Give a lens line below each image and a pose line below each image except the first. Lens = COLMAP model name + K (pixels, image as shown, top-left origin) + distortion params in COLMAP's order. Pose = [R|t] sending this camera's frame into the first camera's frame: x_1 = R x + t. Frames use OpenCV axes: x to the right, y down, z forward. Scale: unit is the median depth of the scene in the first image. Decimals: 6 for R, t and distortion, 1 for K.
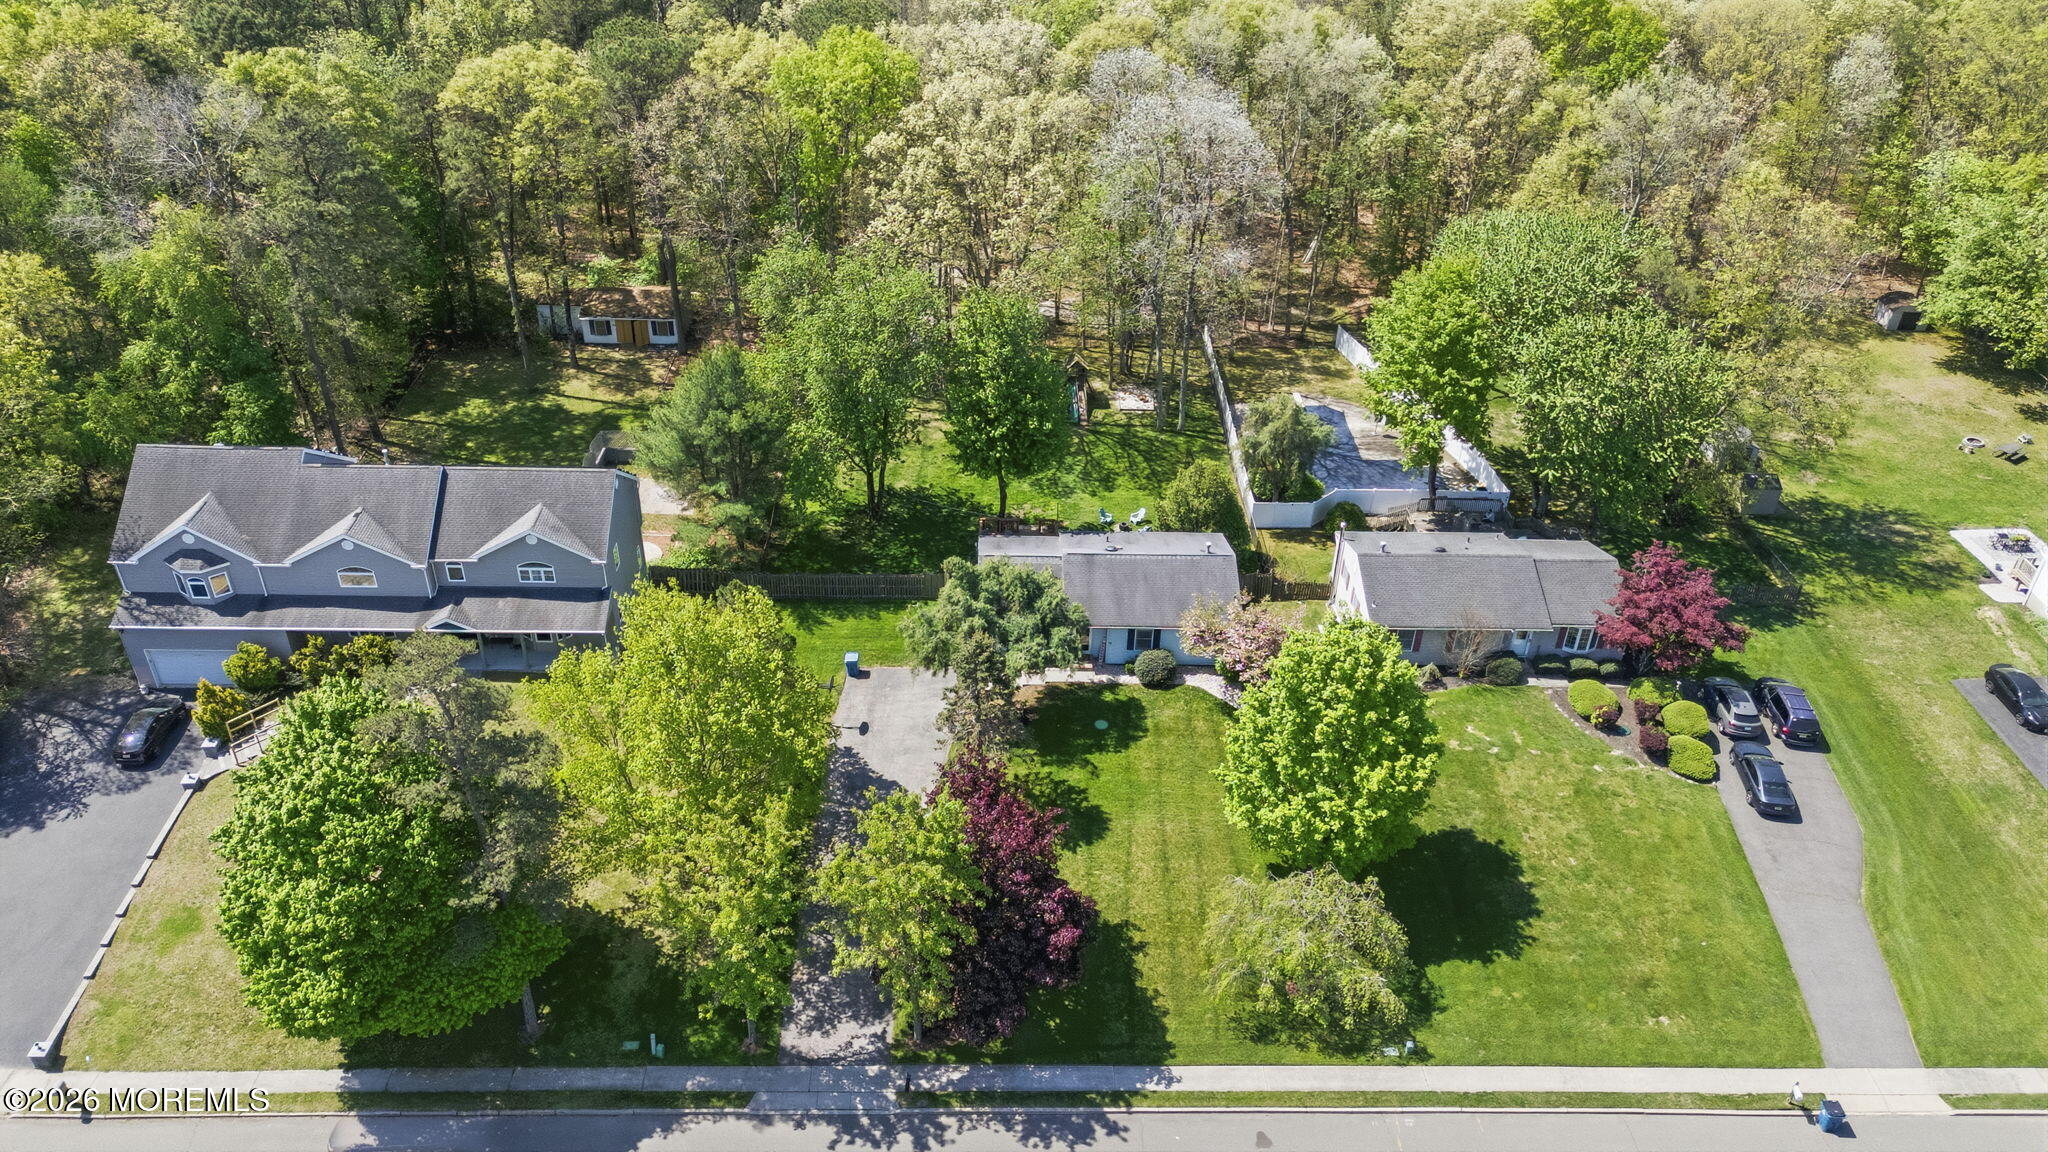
lens RADIAL K [[1461.9, 0, 1029.7], [0, 1461.9, 557.1], [0, 0, 1]] dist [0.080254, -0.077742]
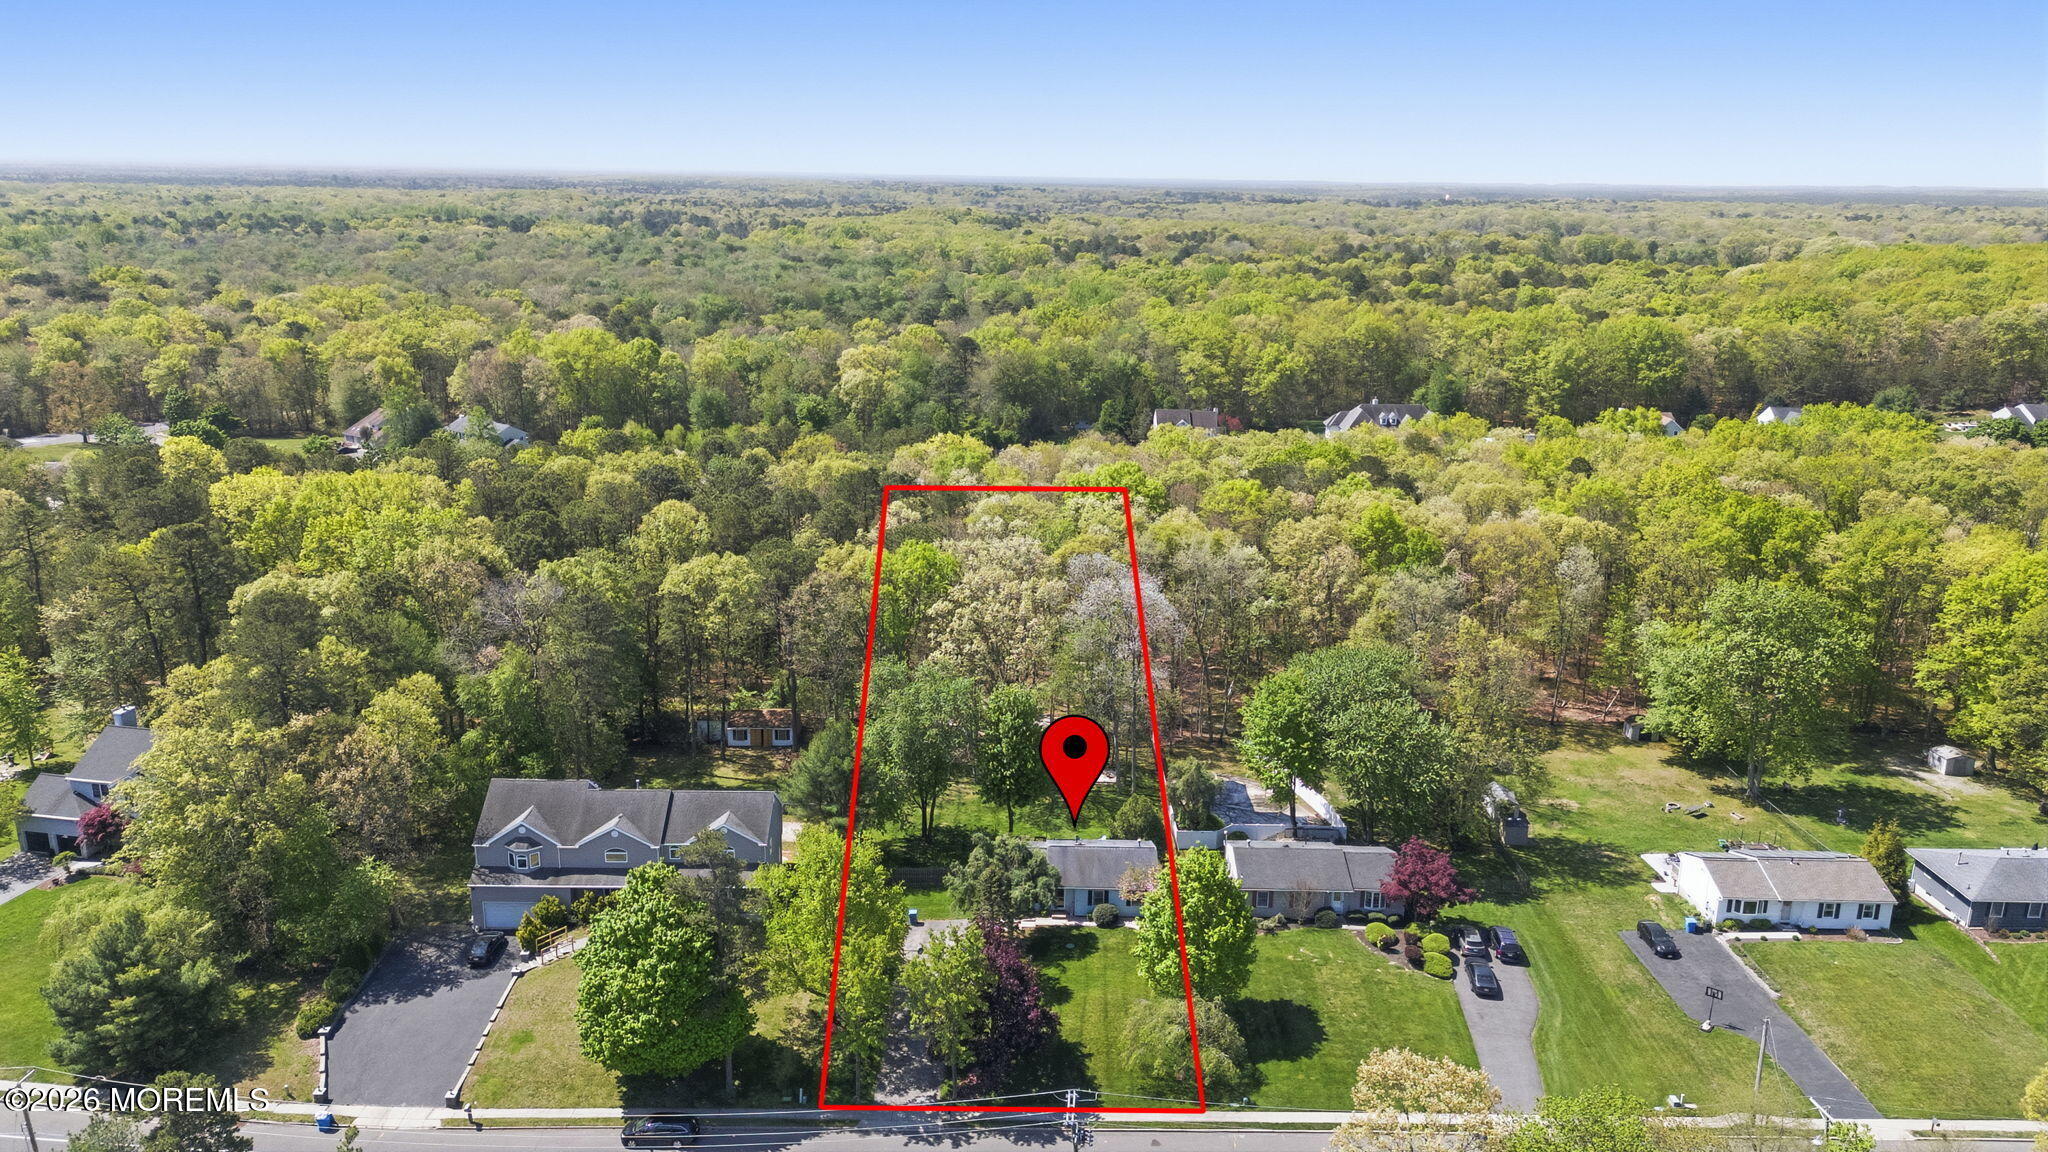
lens RADIAL K [[1461.9, 0, 1029.7], [0, 1461.9, 557.1], [0, 0, 1]] dist [0.080254, -0.077742]
pose [[0.999868, -0.005288, -0.015332, 0.030436], [-0.000148, 0.942339, -0.334659, 0.240255], [0.016218, 0.334617, 0.942215, -0.623302]]
